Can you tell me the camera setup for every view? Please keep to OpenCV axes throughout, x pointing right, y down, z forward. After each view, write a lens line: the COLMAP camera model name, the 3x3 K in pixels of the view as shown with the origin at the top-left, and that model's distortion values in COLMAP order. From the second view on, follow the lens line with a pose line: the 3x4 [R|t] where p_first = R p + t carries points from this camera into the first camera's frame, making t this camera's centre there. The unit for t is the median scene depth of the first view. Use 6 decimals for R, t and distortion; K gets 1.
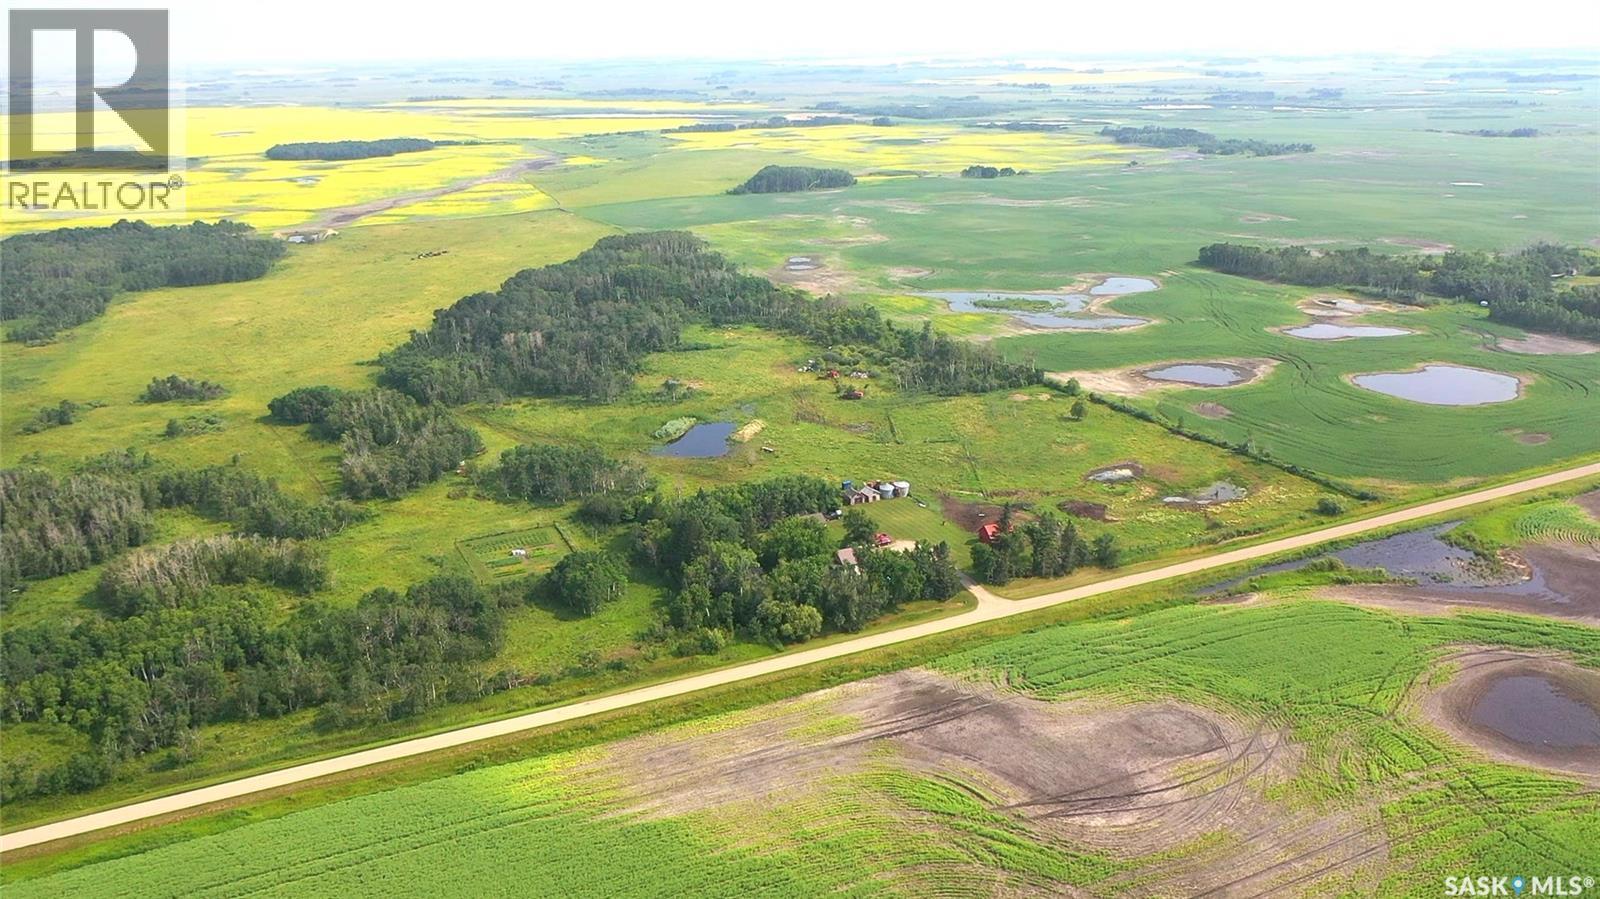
lens RADIAL K [[1299.5, 0, 792.4], [0, 1299.5, 445.1], [0, 0, 1]] dist [0.009568, -0.013474]
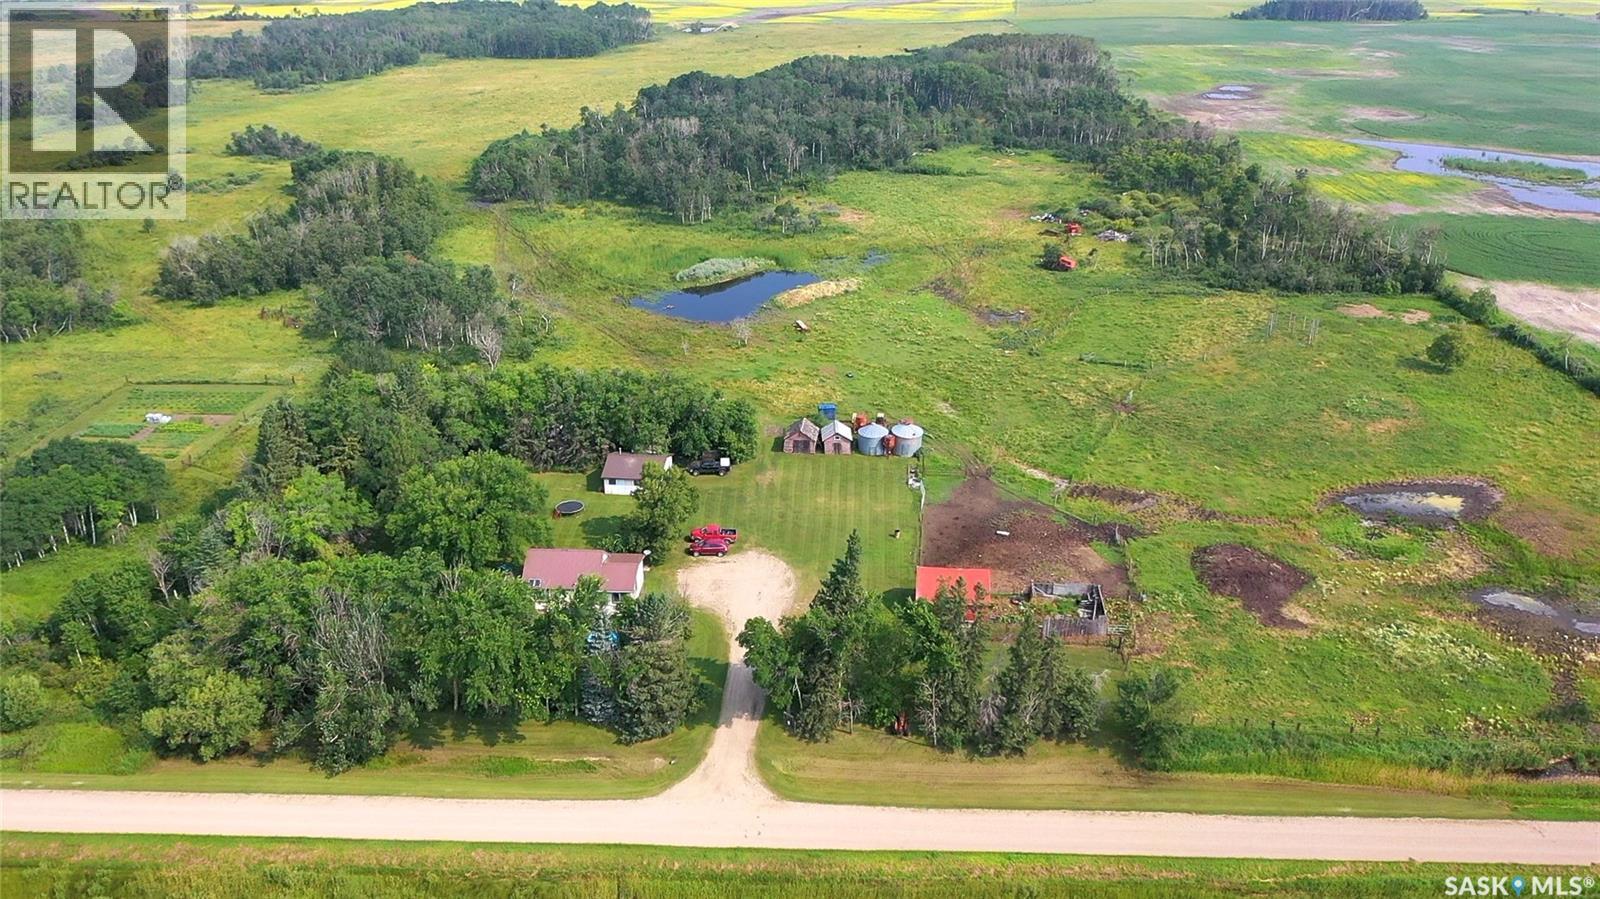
lens RADIAL K [[1299.5, 0, 800.8], [0, 1299.5, 448.6], [0, 0, 1]] dist [0.009568, -0.013474]
pose [[0.892085, 0.196417, -0.406945, 0.155087], [-0.155356, 0.979004, 0.131966, -0.013174], [0.424321, -0.054504, 0.903870, 0.343837]]
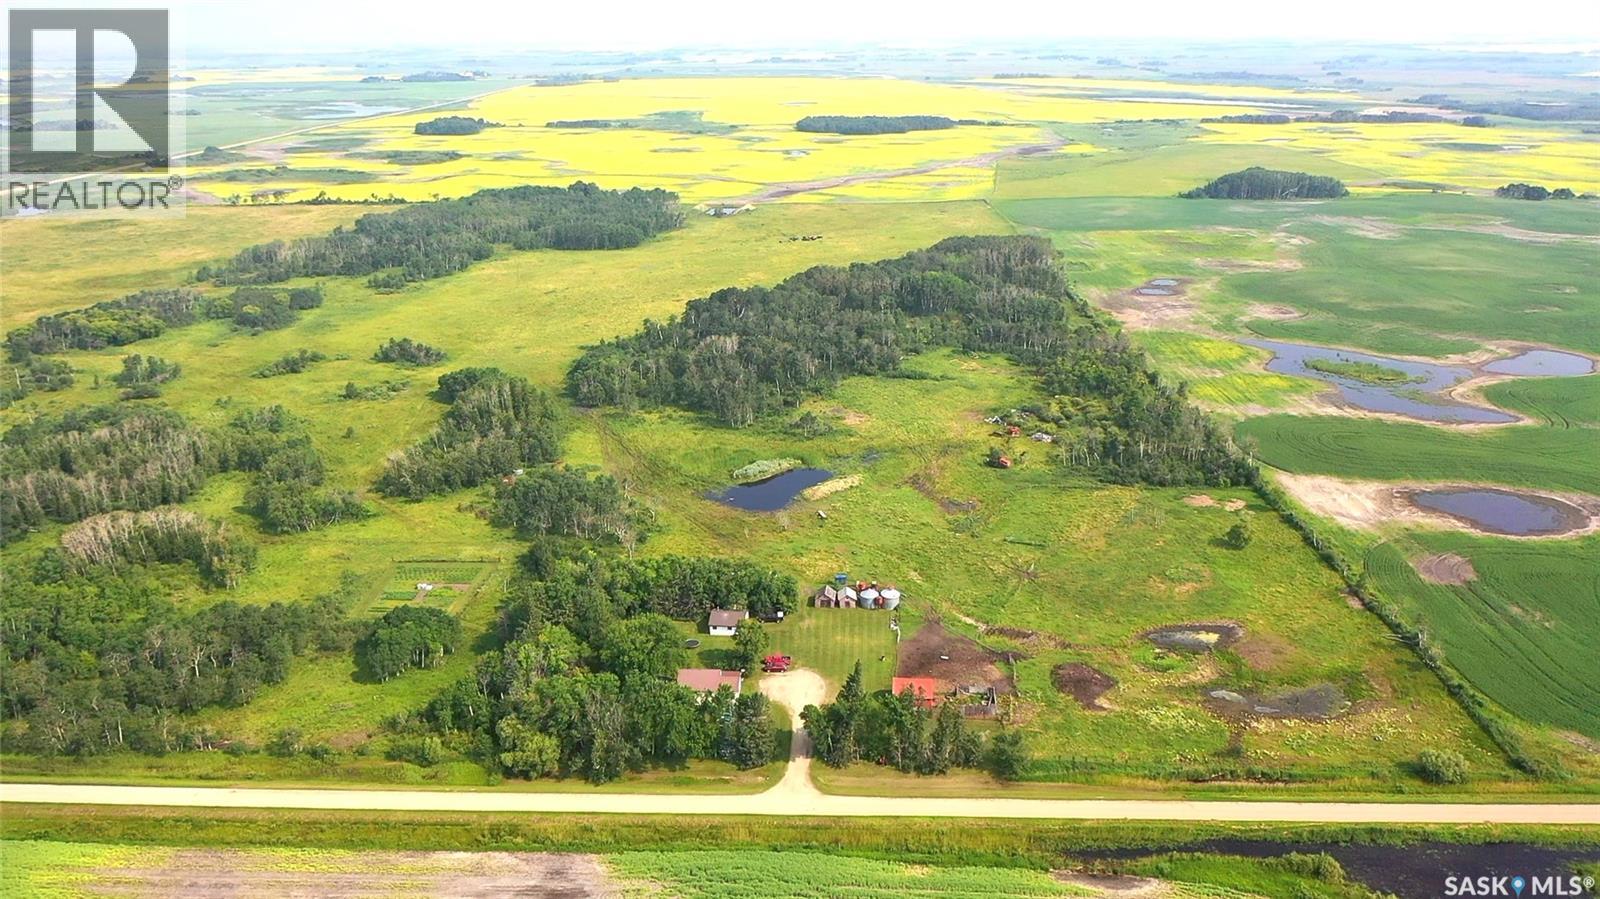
lens RADIAL K [[1299.5, 0, 793.2], [0, 1299.5, 452.4], [0, 0, 1]] dist [0.009568, -0.013474]
pose [[0.889762, 0.156637, -0.428706, 0.224801], [-0.147489, 0.987549, 0.054715, -0.056199], [0.431938, 0.014546, 0.901786, 0.163406]]
